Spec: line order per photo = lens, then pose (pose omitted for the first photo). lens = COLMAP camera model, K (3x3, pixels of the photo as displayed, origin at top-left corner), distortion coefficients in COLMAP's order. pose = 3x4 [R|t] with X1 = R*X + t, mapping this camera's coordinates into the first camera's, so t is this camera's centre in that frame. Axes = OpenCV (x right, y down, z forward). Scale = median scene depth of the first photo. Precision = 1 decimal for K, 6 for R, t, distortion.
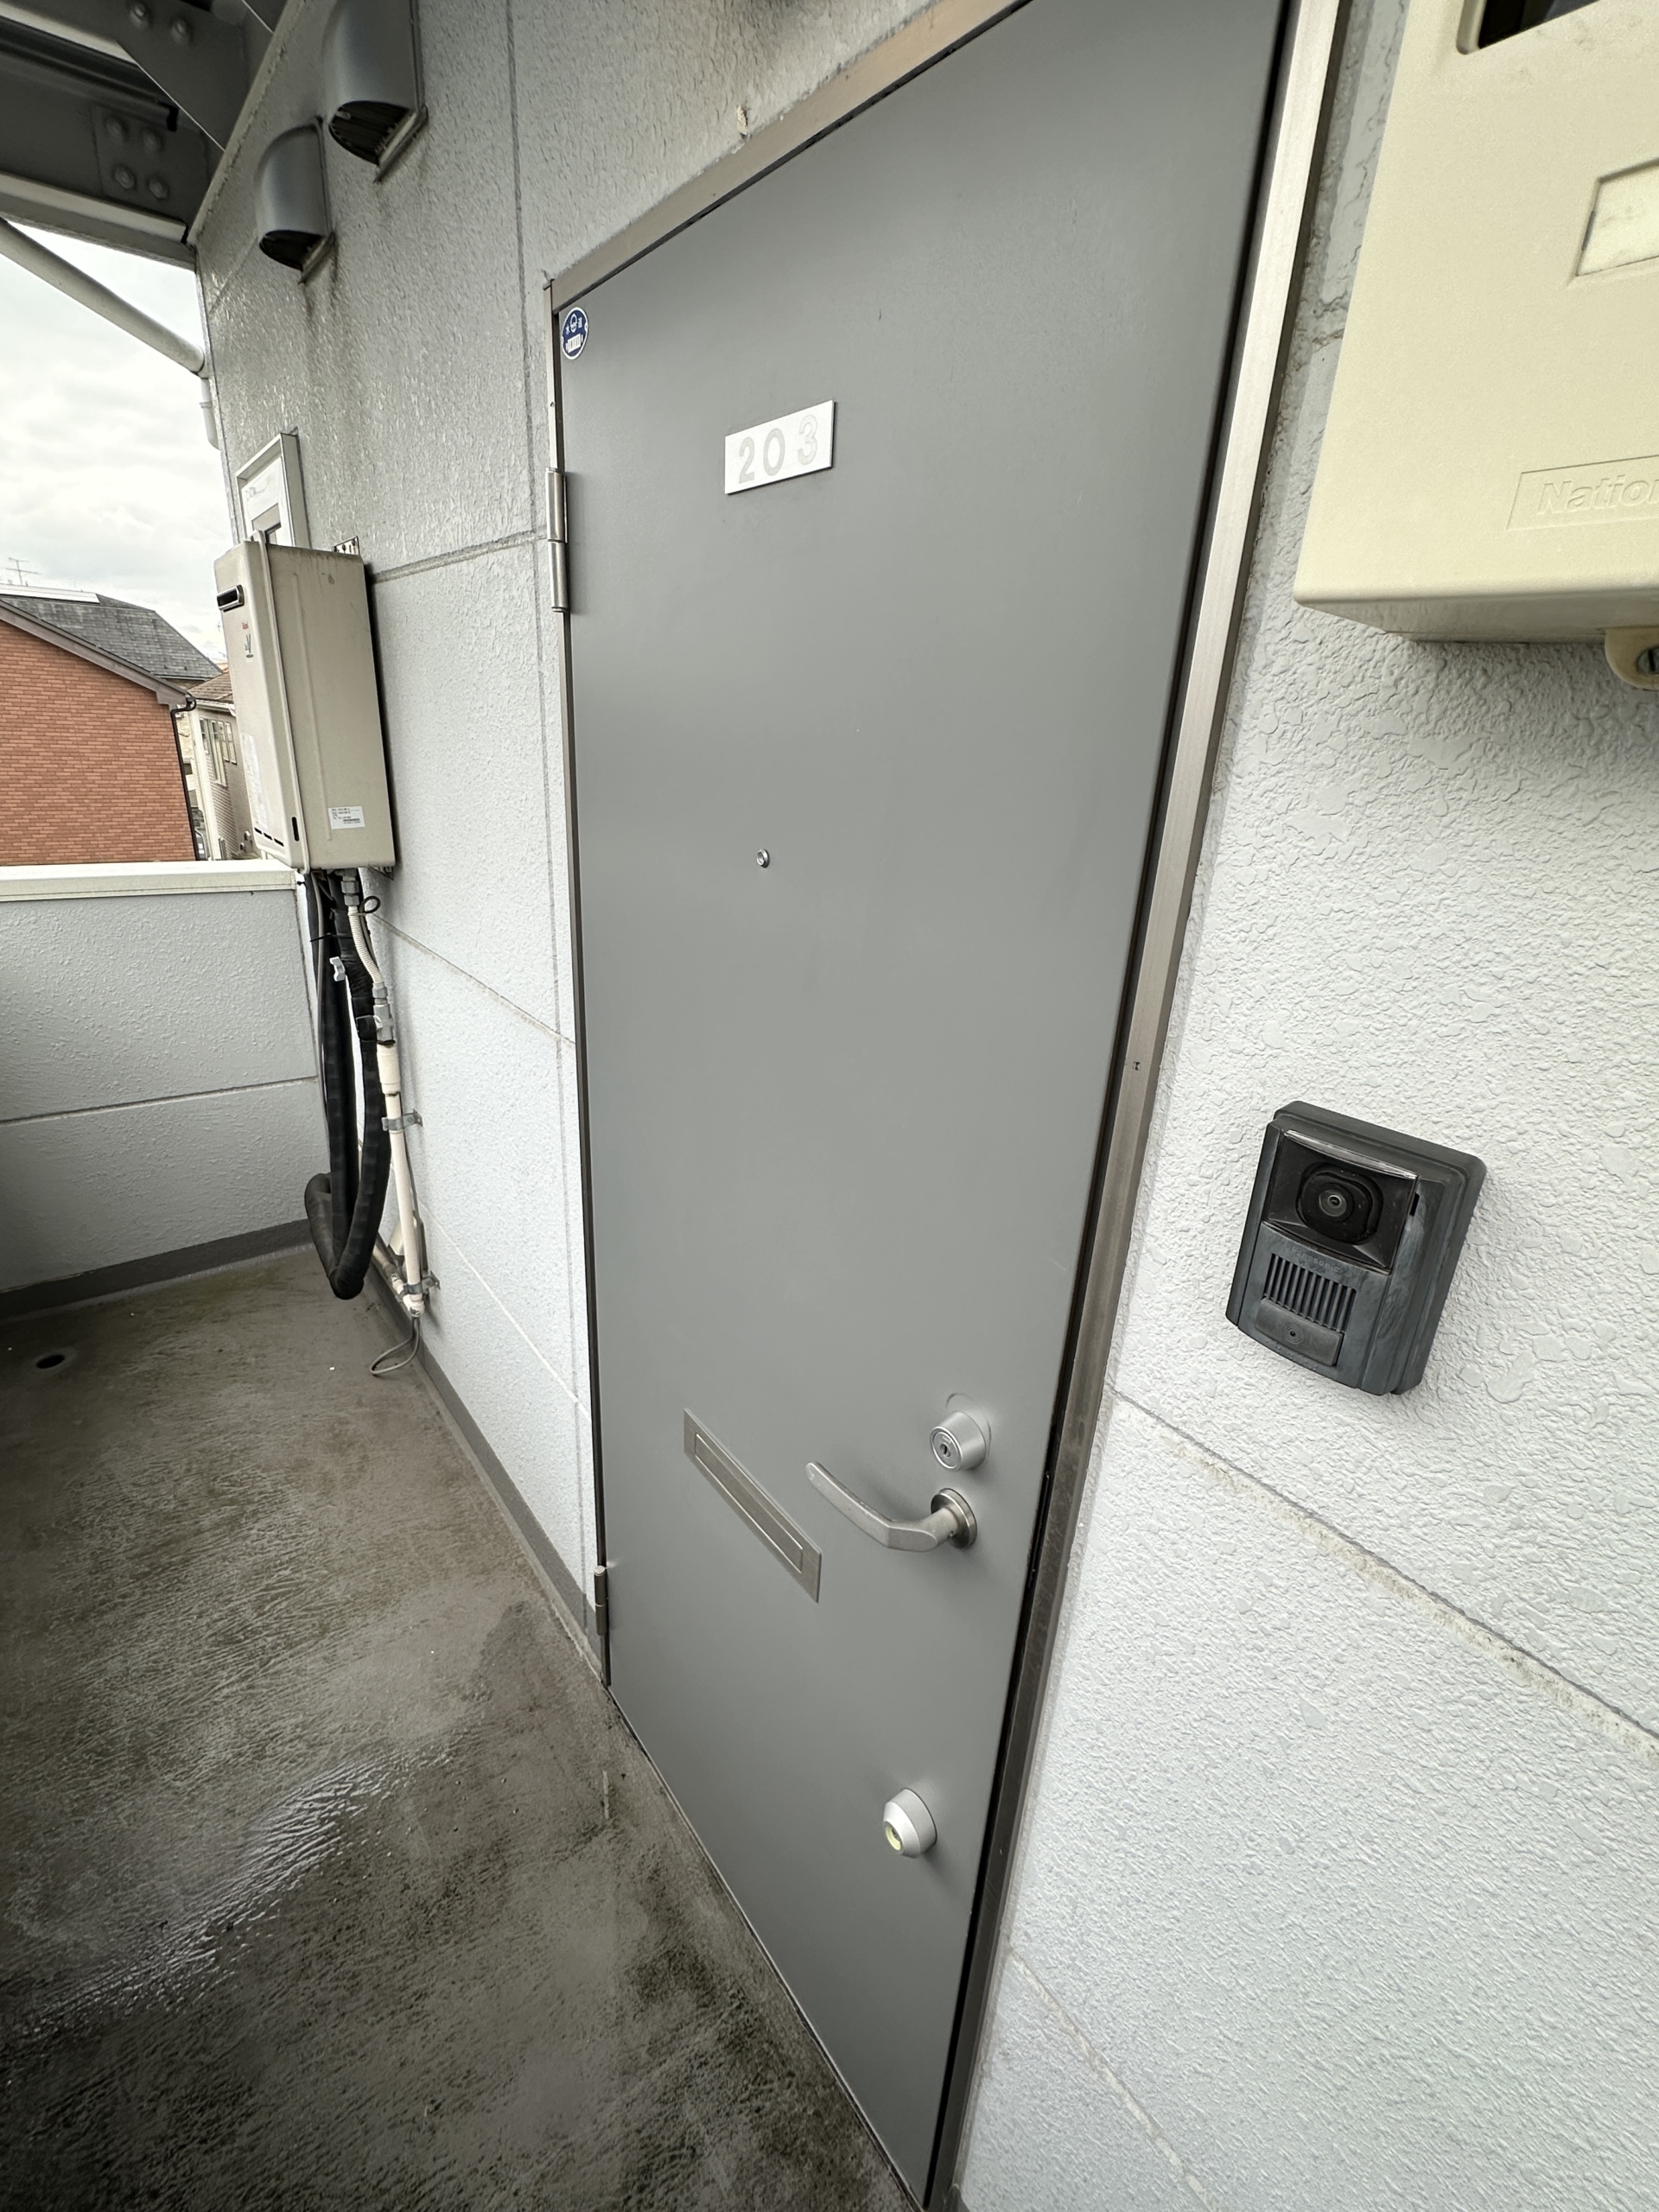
lens RADIAL K [[986.8, 0, 829.4], [0, 986.8, 1105.9], [0, 0, 1]] dist [-0.000154, -0.000090]
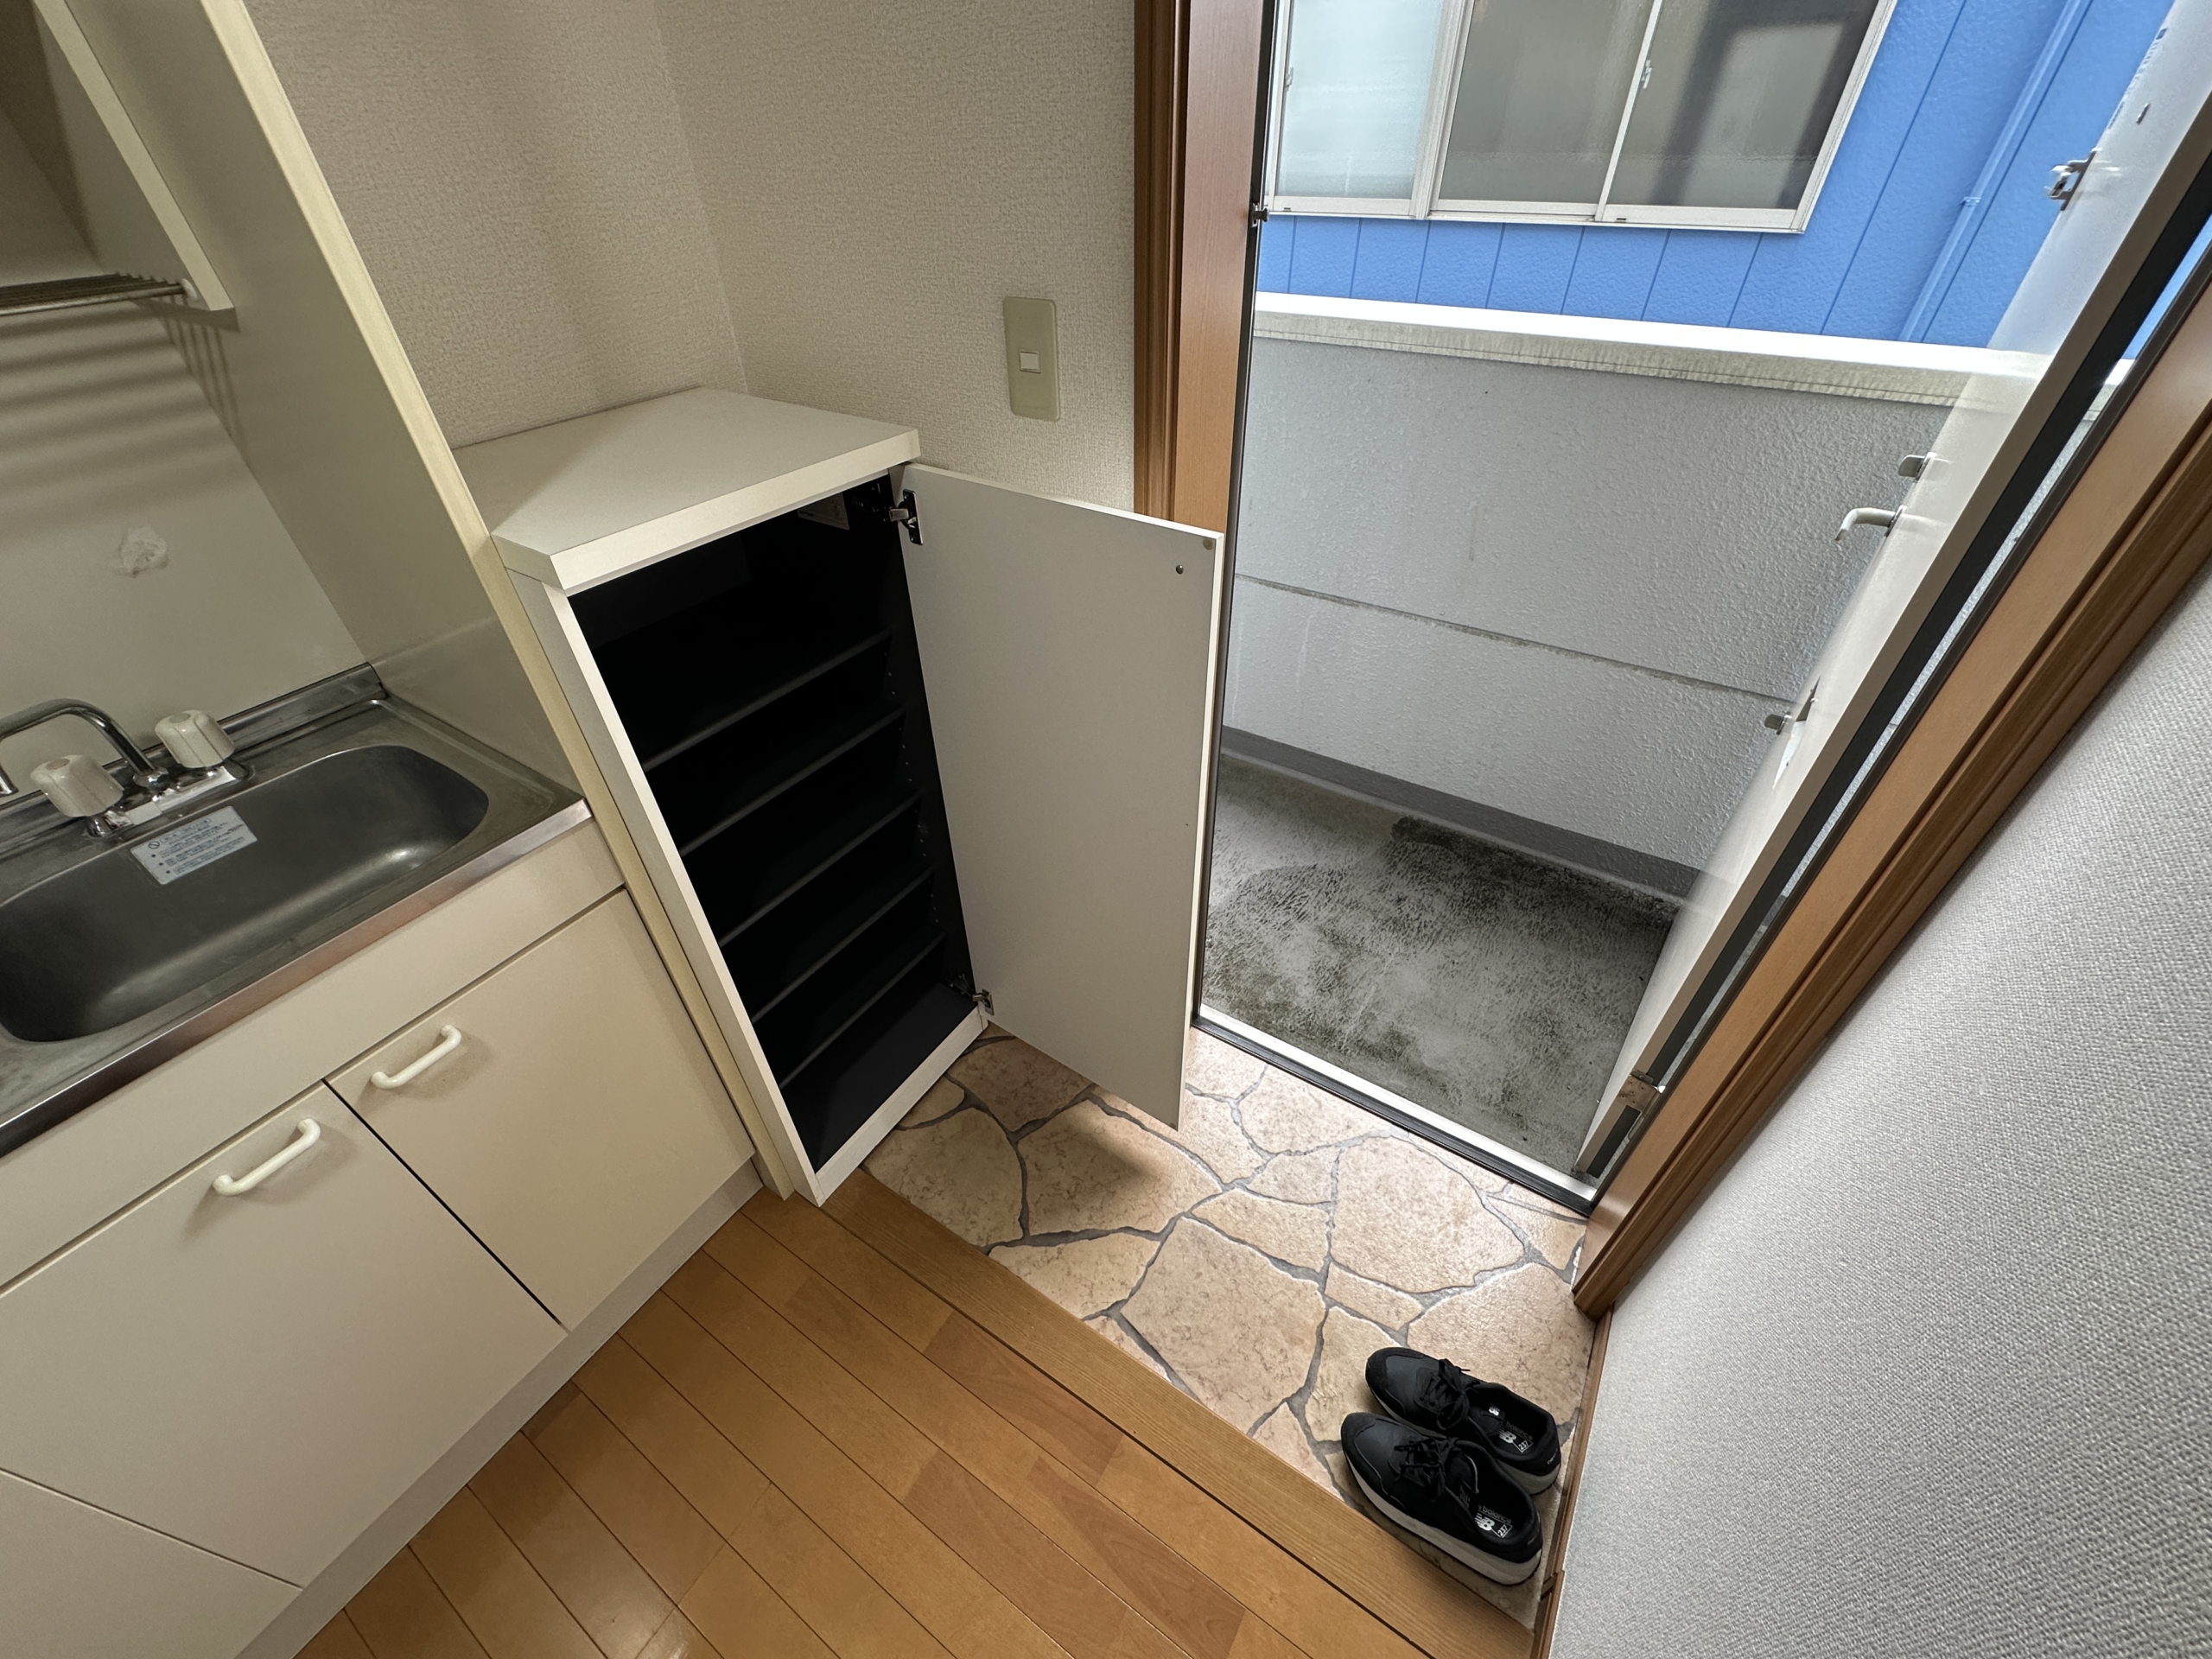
lens RADIAL K [[884.3, 0, 1102.1], [0, 884.3, 827.0], [0, 0, 1]] dist [-0.000574, 0.000572]
pose [[-0.943524, 0.182068, -0.276790, 0.591328], [-0.146202, 0.520893, 0.841009, -0.384519], [0.297299, 0.833979, -0.464857, 1.269322]]
